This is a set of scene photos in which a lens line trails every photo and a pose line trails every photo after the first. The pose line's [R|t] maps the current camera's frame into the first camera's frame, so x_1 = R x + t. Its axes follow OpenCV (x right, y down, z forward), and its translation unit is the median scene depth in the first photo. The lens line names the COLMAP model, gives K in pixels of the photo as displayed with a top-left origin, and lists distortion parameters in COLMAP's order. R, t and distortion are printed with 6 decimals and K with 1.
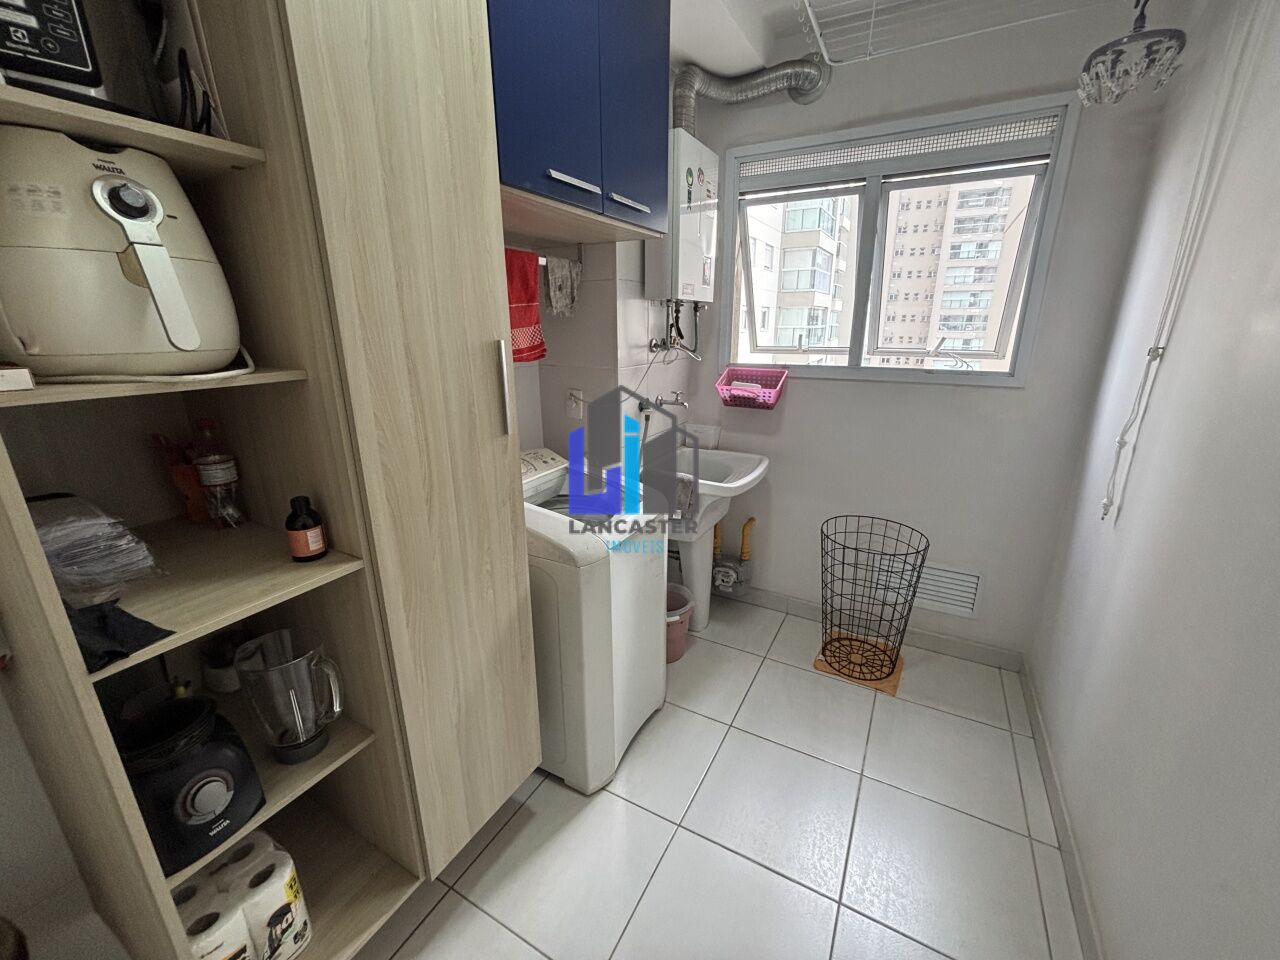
lens RADIAL K [[518.6, 0, 641.9], [0, 518.6, 477.0], [0, 0, 1]] dist [-0.000210, 0.000441]
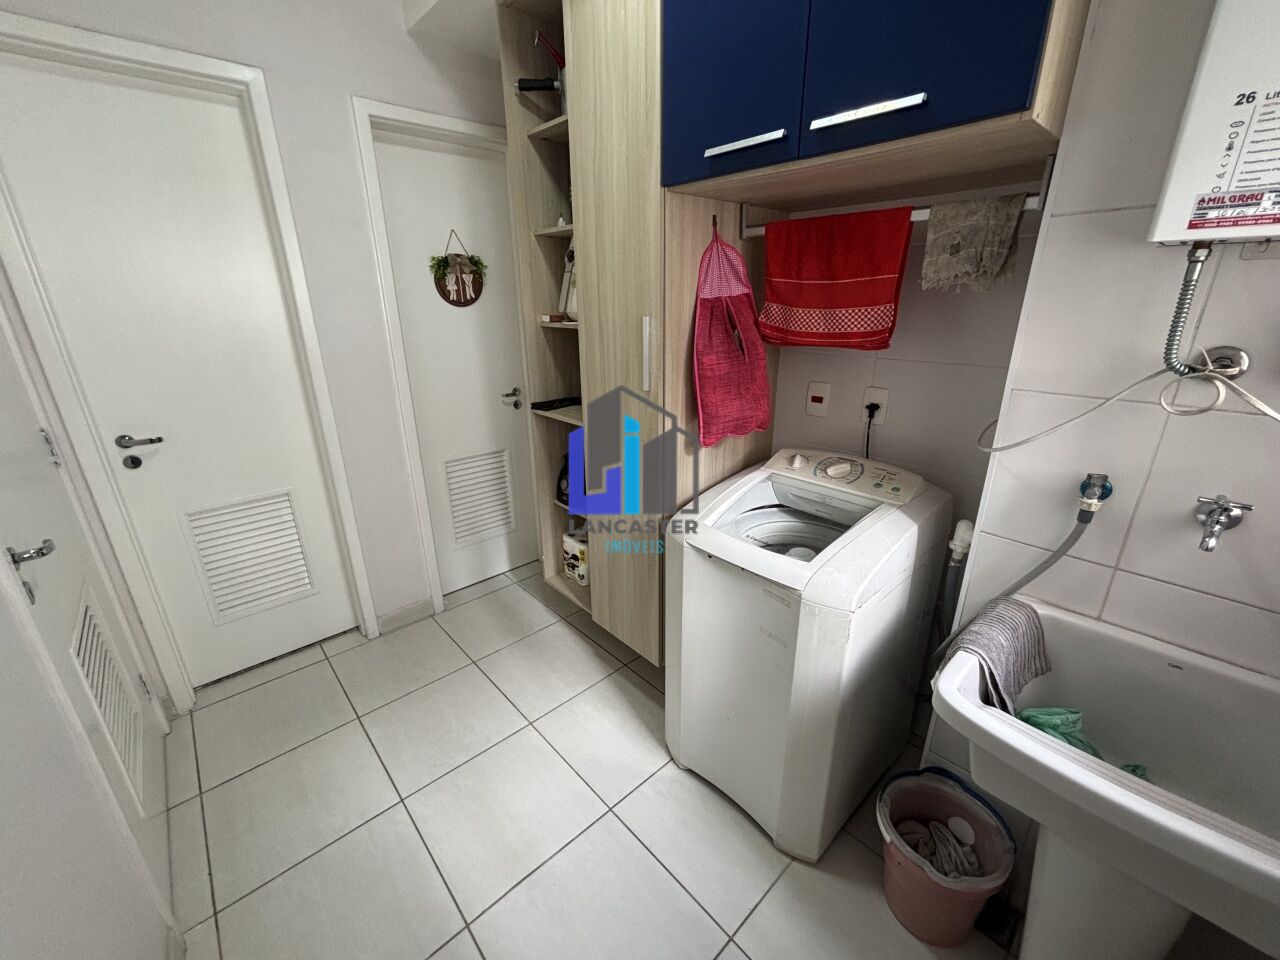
lens RADIAL K [[518.6, 0, 641.9], [0, 518.6, 477.0], [0, 0, 1]] dist [-0.000210, 0.000441]
pose [[-0.316191, 0.318022, -0.893804, 0.679667], [-0.263422, 0.875661, 0.404754, -0.289231], [0.911390, 0.363427, -0.193102, 0.922340]]
